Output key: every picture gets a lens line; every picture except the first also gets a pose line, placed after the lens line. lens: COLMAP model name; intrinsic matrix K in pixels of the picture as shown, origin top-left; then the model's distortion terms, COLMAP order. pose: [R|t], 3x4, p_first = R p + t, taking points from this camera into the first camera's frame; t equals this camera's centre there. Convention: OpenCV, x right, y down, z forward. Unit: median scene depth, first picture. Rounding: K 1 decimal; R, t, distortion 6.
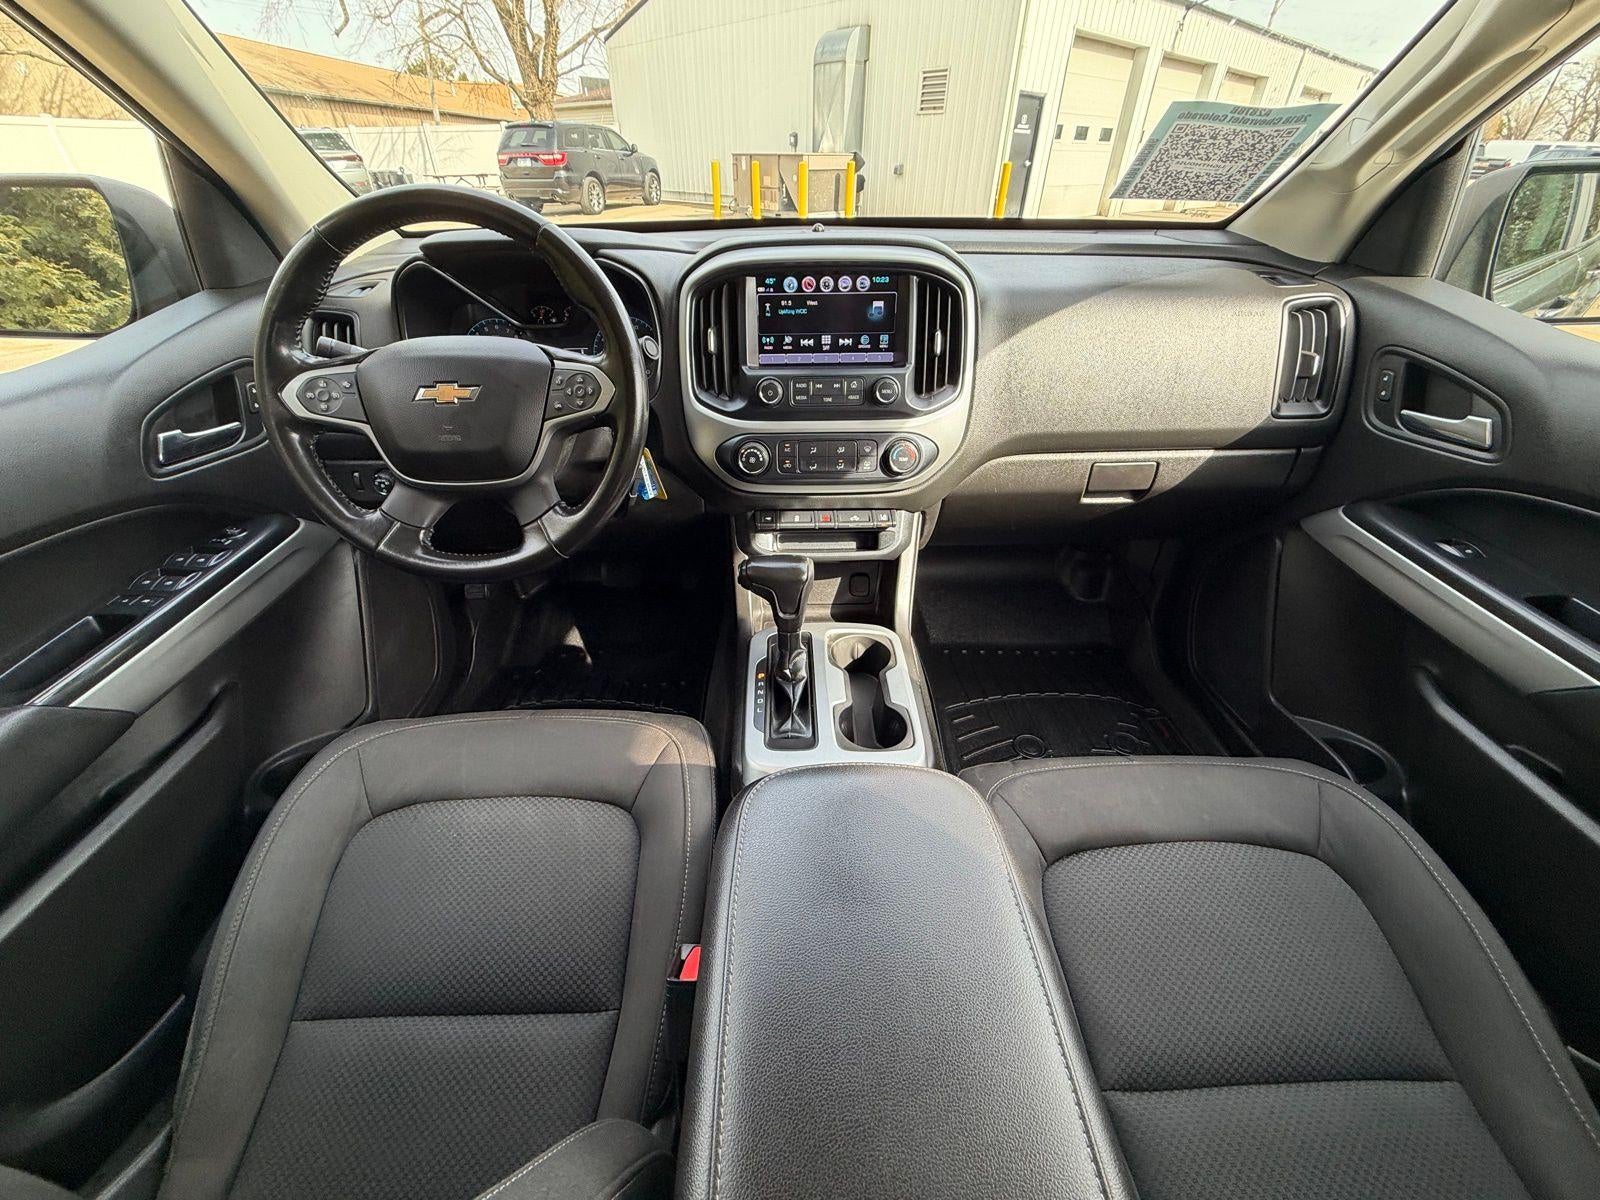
lens RADIAL K [[632.5, 0, 796.1], [0, 632.5, 599.8], [0, 0, 1]] dist [-0.000941, 0.000688]
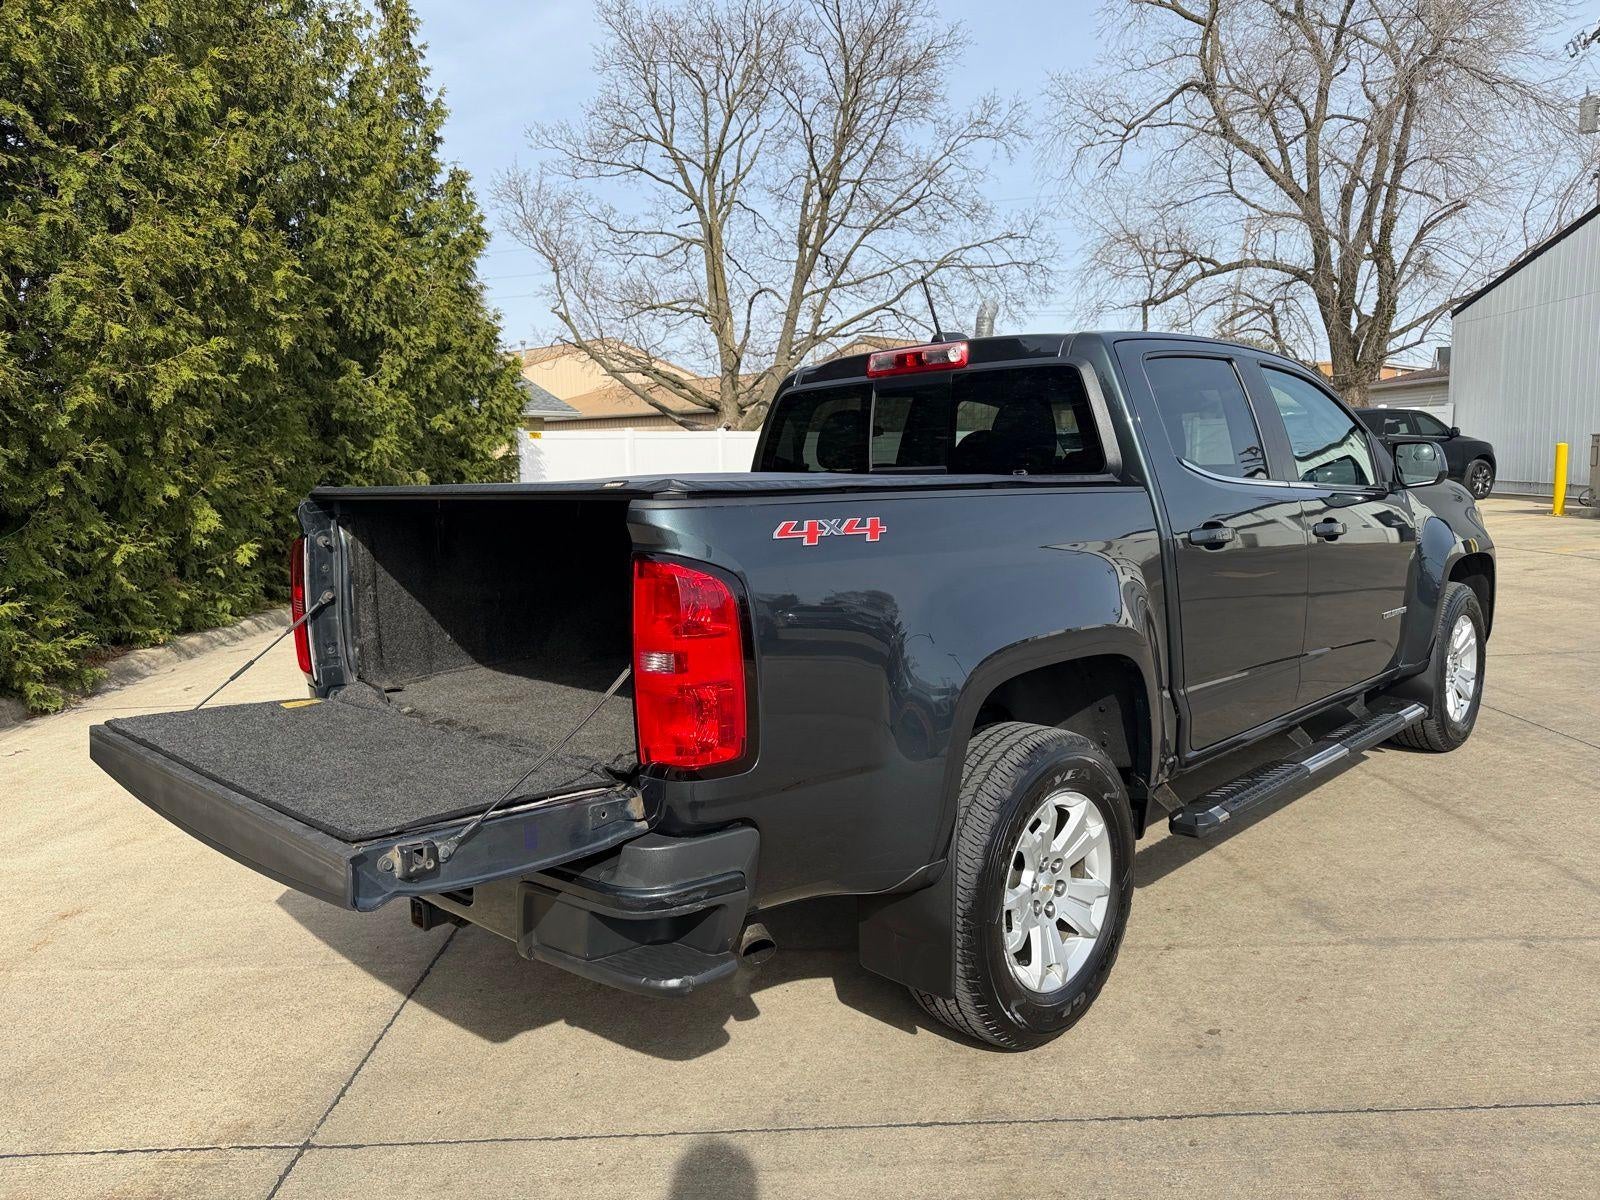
lens RADIAL K [[1125.6, 0, 792.2], [0, 1125.6, 594.3], [0, 0, 1]] dist [0.031992, -0.044240]
pose [[0.699596, 0.064649, -0.711608, 2.730256], [-0.387202, 0.871301, -0.301510, 2.527657], [0.600533, 0.486471, 0.634591, -3.583133]]
